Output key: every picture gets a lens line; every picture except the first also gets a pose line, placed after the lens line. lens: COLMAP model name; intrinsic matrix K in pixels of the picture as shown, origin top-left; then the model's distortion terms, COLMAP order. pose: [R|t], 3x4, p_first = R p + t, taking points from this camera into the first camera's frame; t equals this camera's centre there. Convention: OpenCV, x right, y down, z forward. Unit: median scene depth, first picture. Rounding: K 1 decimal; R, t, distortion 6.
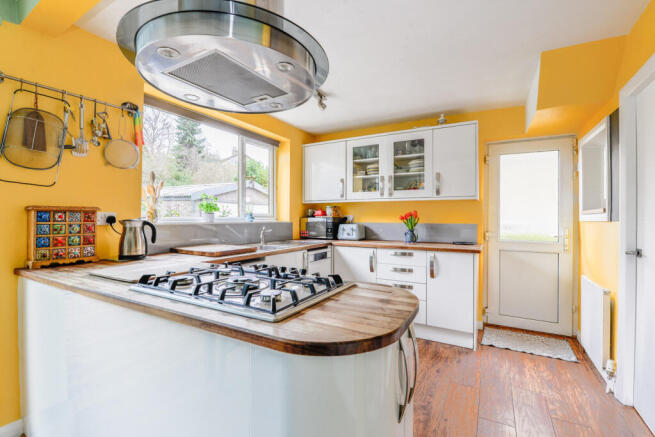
lens RADIAL K [[288.0, 0, 331.1], [0, 288.0, 219.7], [0, 0, 1]] dist [-0.000511, -0.010879]
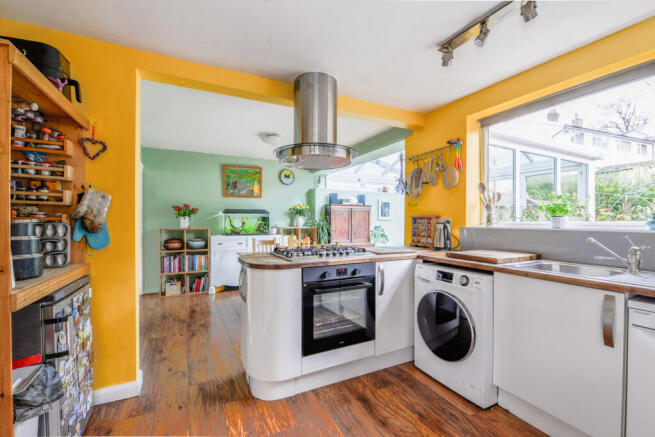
lens RADIAL K [[283.0, 0, 327.5], [0, 283.0, 218.5], [0, 0, 1]] dist [0.000059, -0.000126]
pose [[-0.548582, -0.008010, -0.836059, 0.855362], [-0.006803, 0.999964, -0.005116, -0.011979], [0.836069, 0.002882, -0.548616, 1.357142]]
